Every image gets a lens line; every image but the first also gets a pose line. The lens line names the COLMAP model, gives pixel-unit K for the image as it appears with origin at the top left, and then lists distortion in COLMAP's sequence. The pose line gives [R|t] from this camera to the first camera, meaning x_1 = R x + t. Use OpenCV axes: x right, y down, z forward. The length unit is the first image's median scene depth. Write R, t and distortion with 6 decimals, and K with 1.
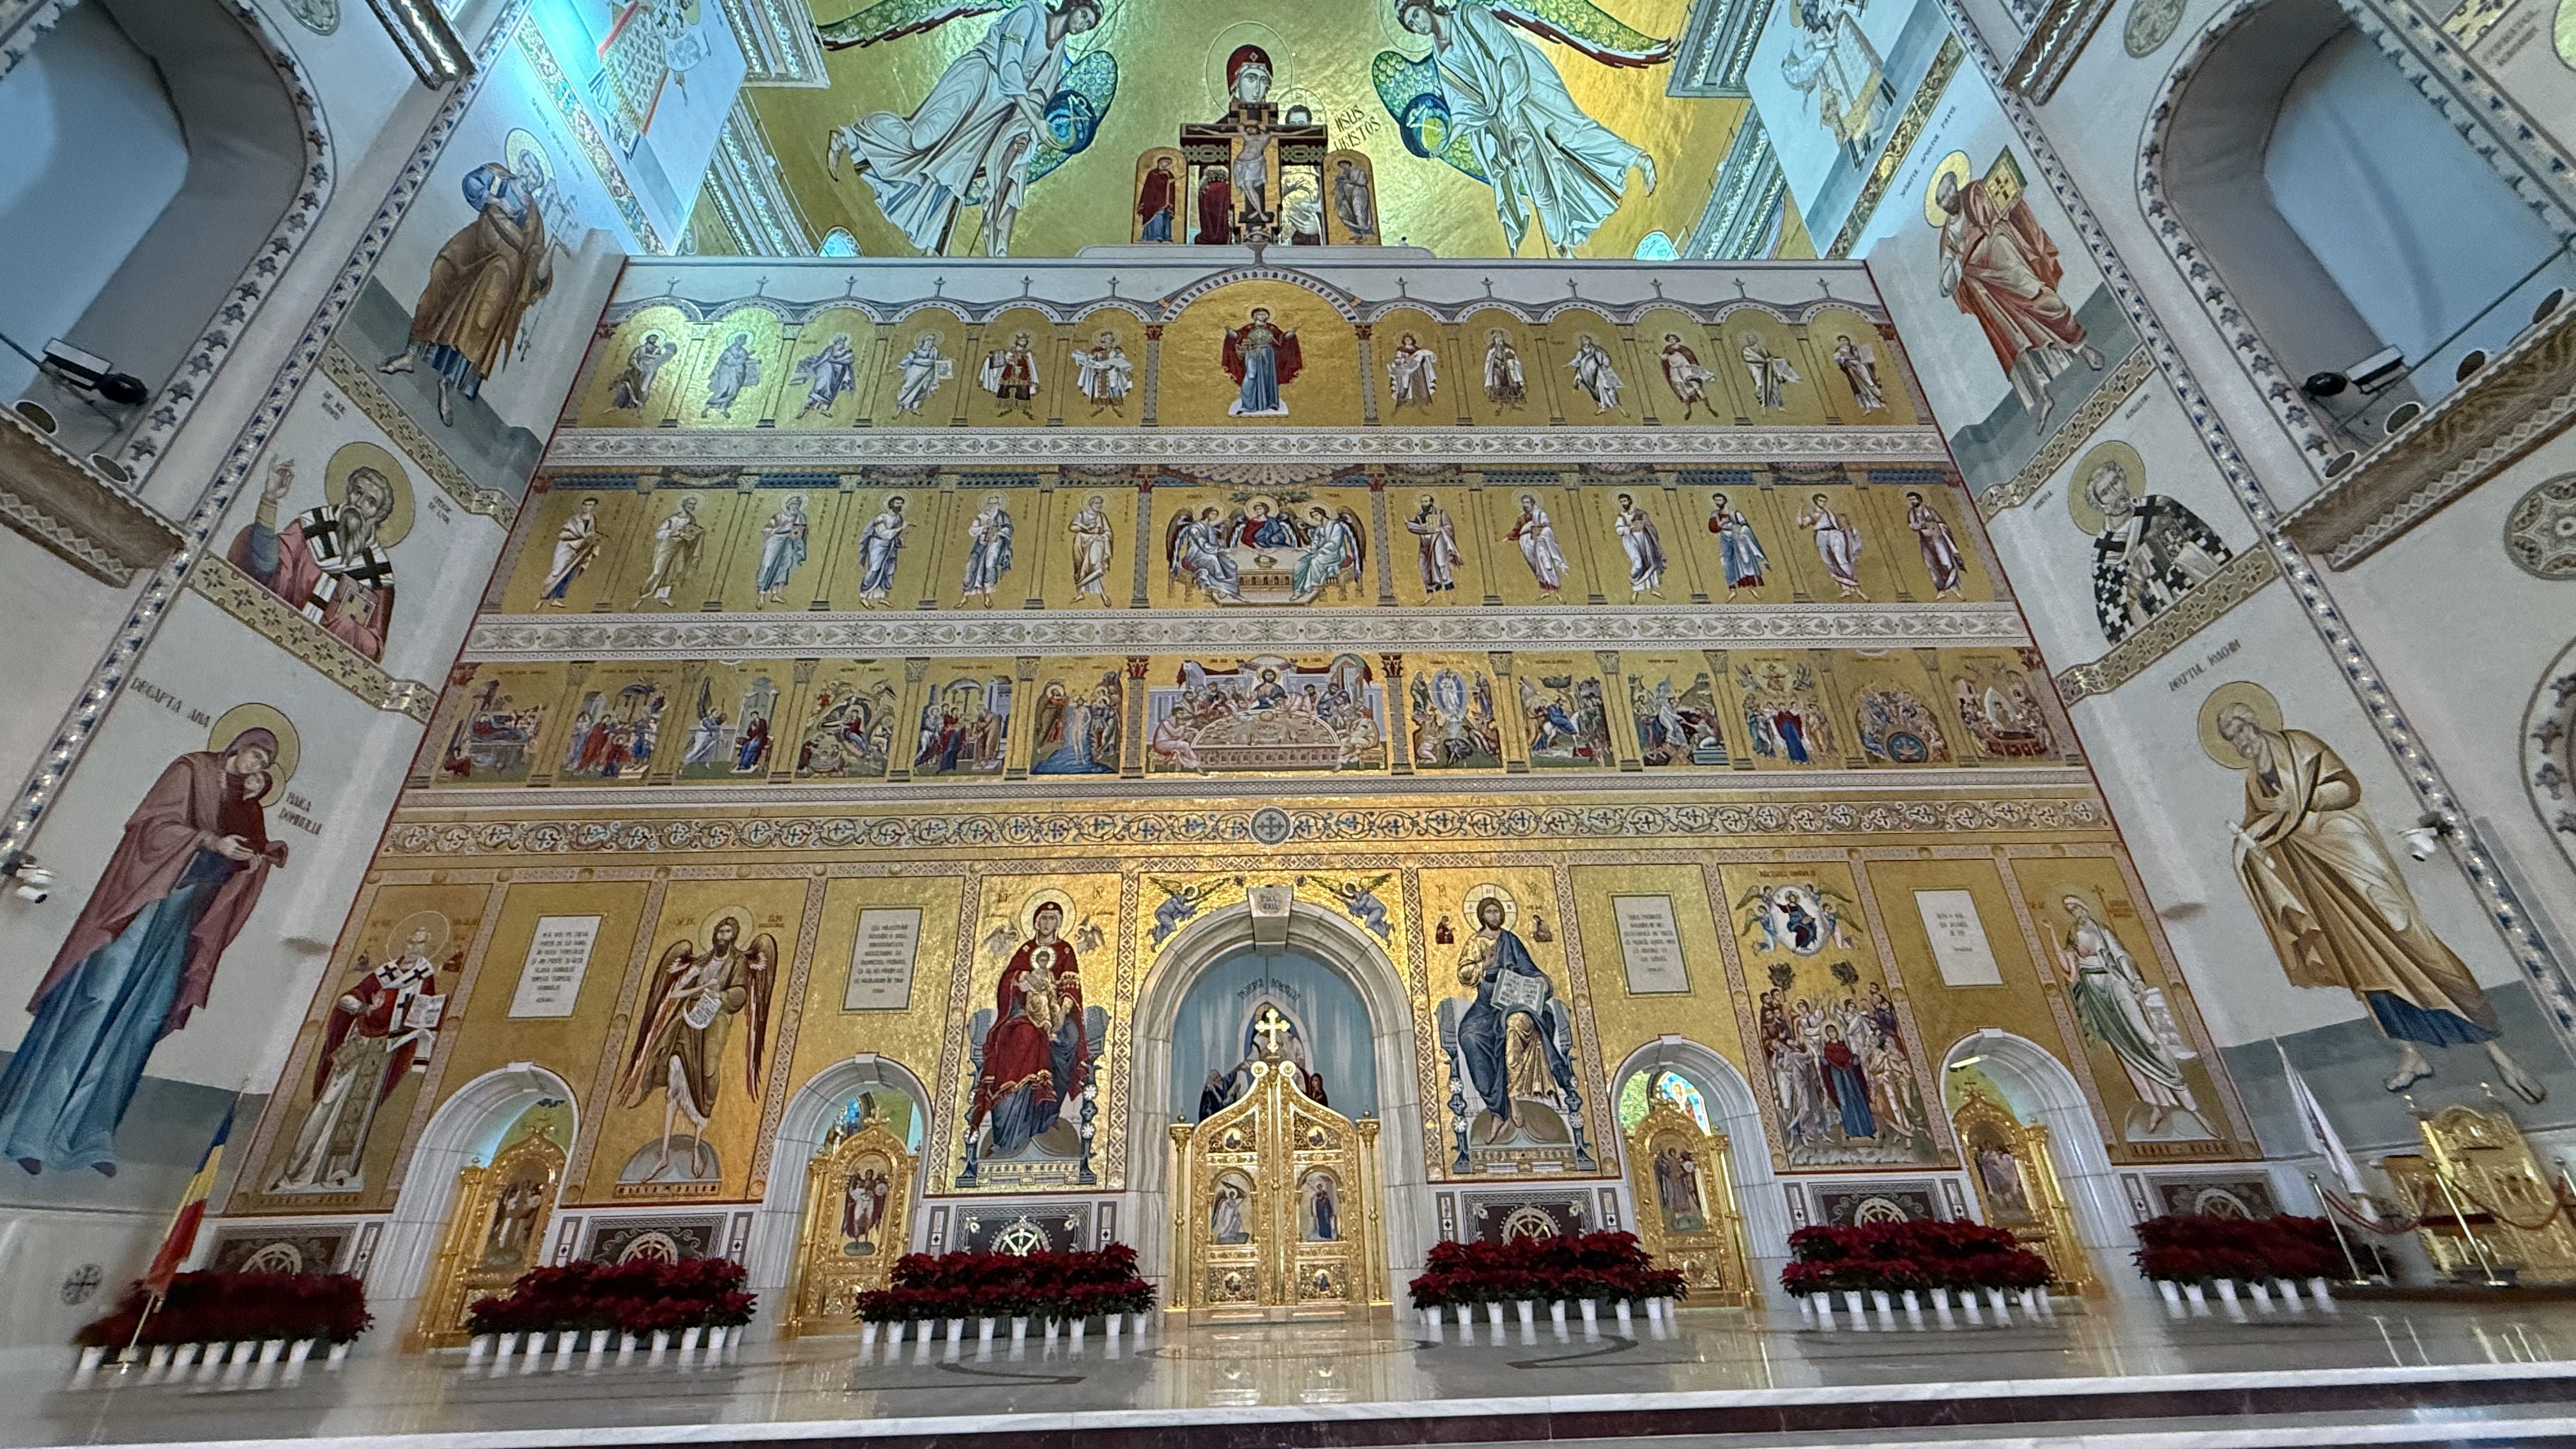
lens RADIAL K [[1018.6, 0, 1284.7], [0, 1018.6, 725.1], [0, 0, 1]] dist [0.000407, -0.000713]
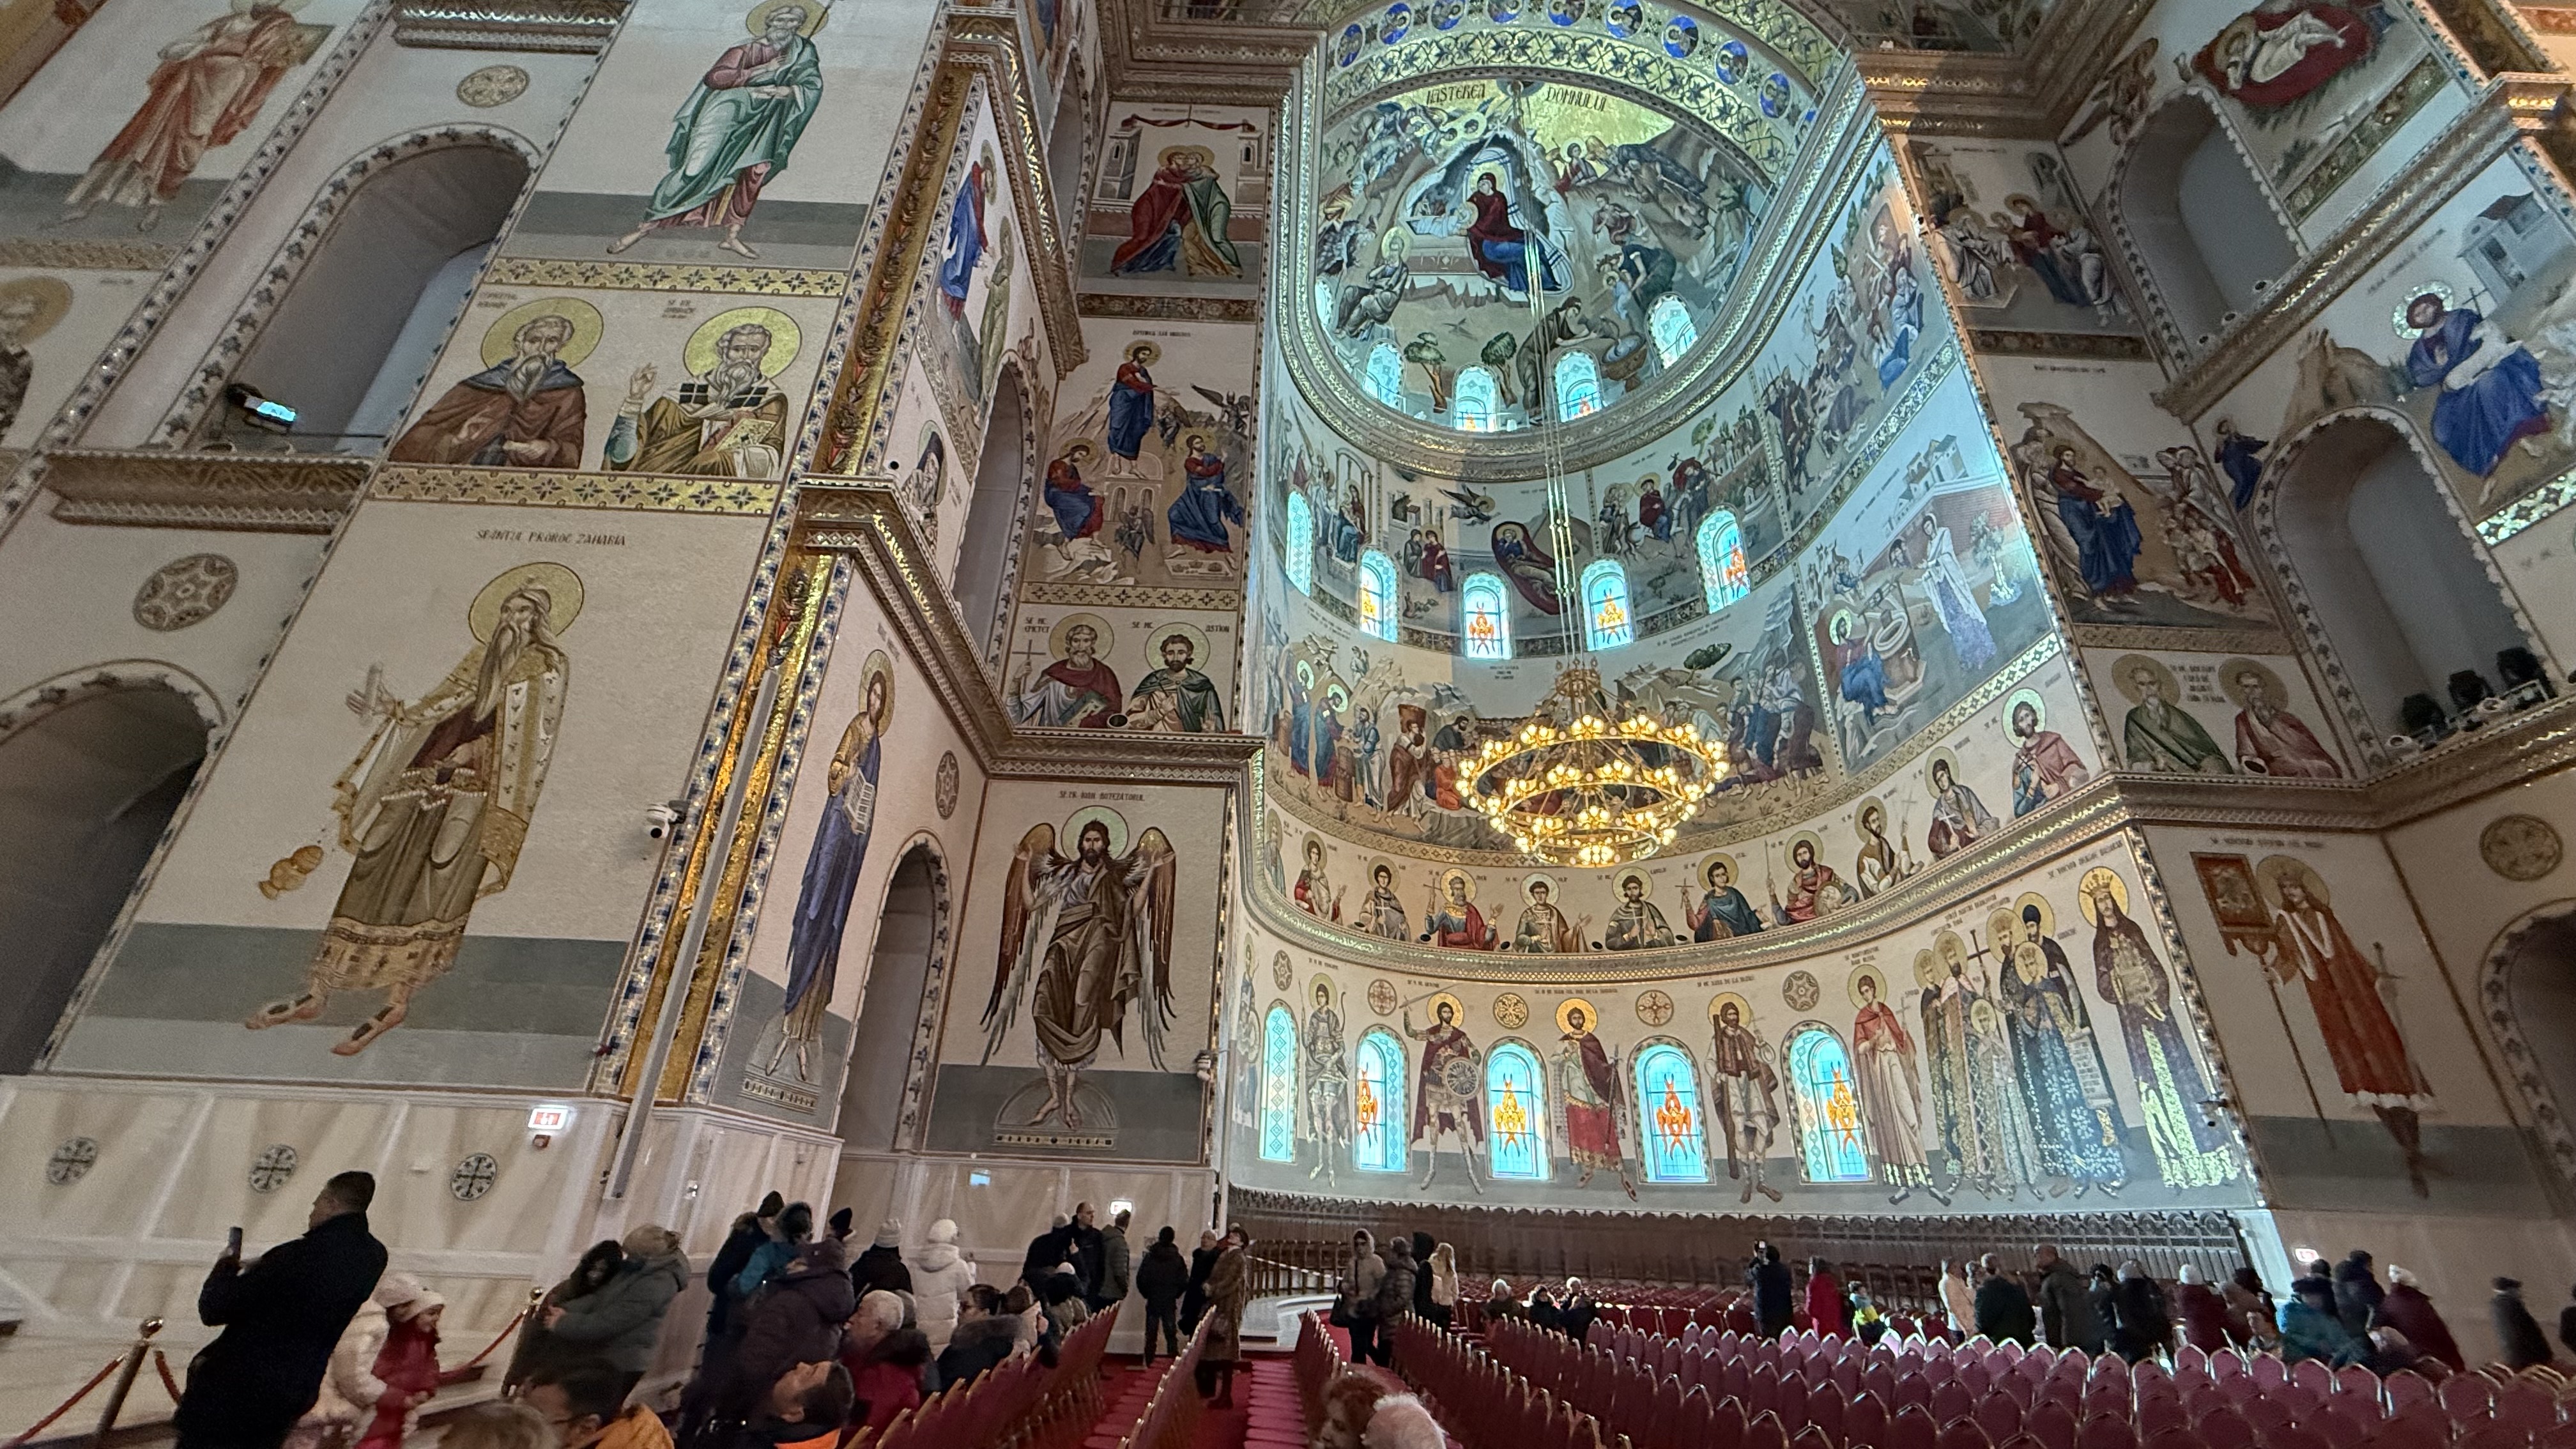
lens RADIAL K [[1018.6, 0, 1286.2], [0, 1018.6, 724.9], [0, 0, 1]] dist [0.000407, -0.000713]
pose [[0.002521, 0.468349, 0.883540, 0.212659], [-0.505640, 0.762867, -0.402941, -0.165249], [-0.862741, -0.445738, 0.238739, -0.284783]]
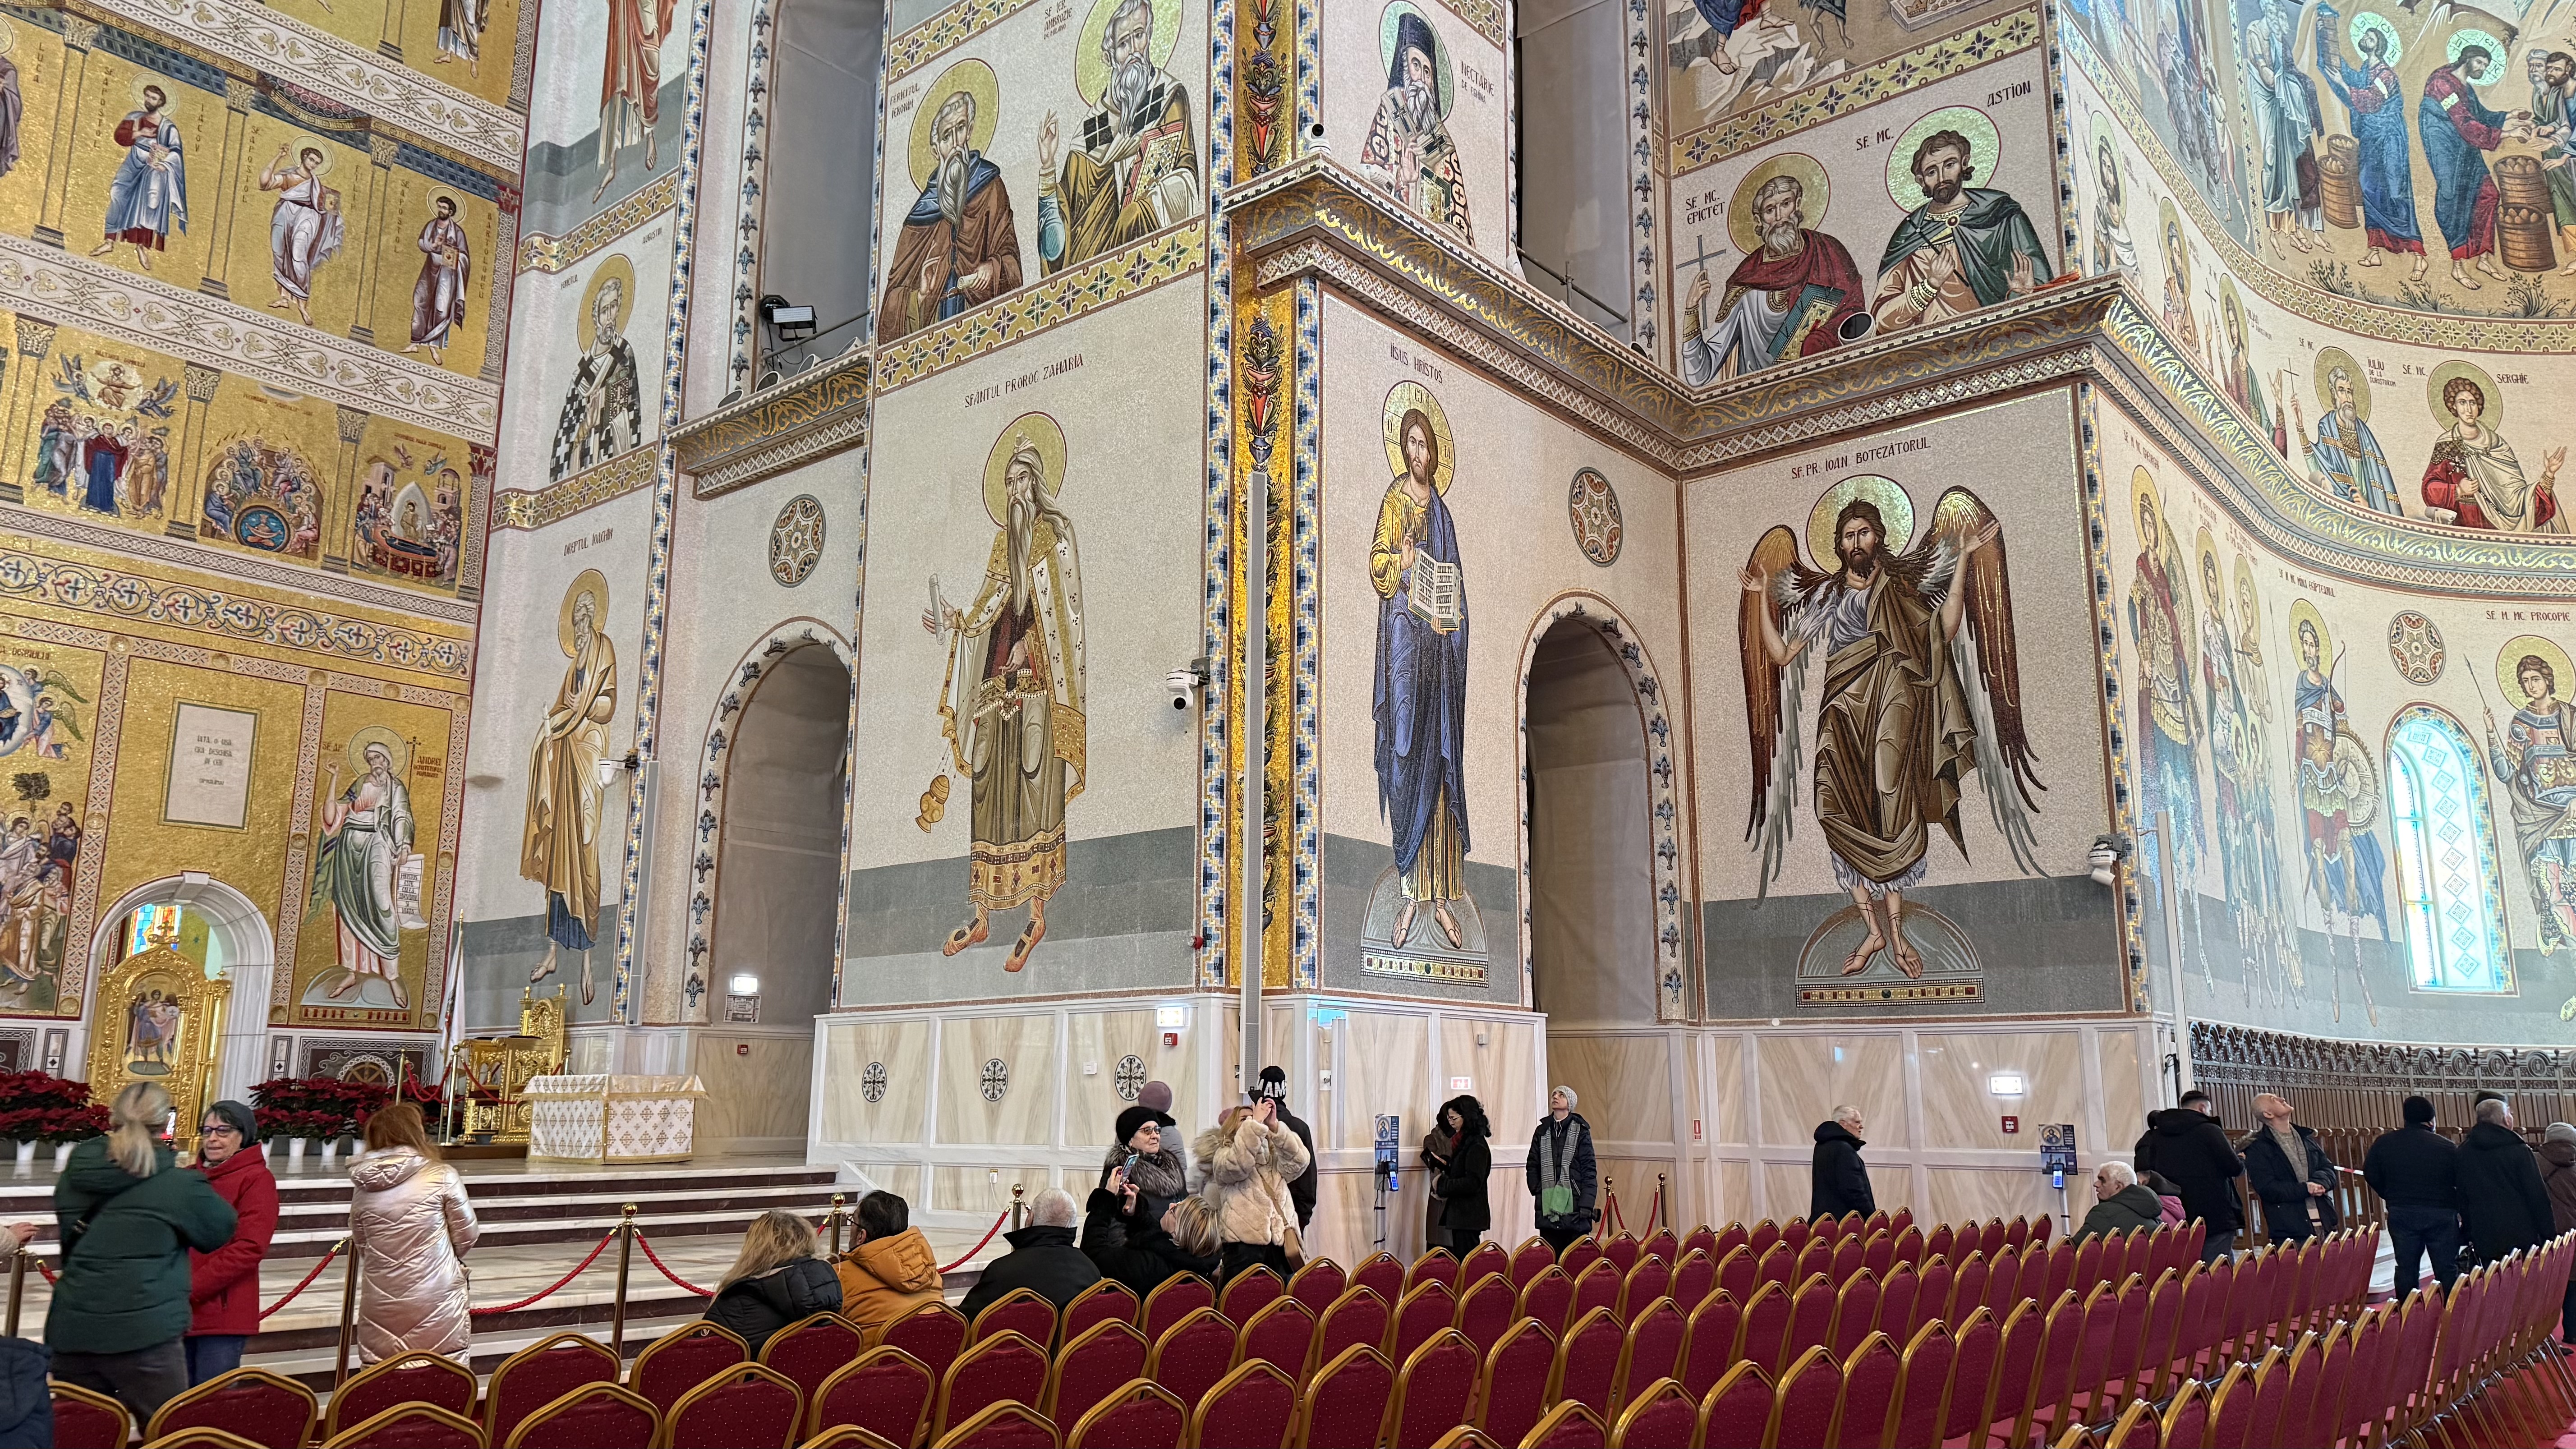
lens RADIAL K [[1802.7, 0, 1284.8], [0, 1802.7, 722.6], [0, 0, 1]] dist [0.082869, -0.104409]
pose [[0.665903, 0.185733, 0.722549, 0.143216], [-0.373978, 0.921142, 0.107877, -0.287969], [-0.645534, -0.342053, 0.682851, -0.529307]]
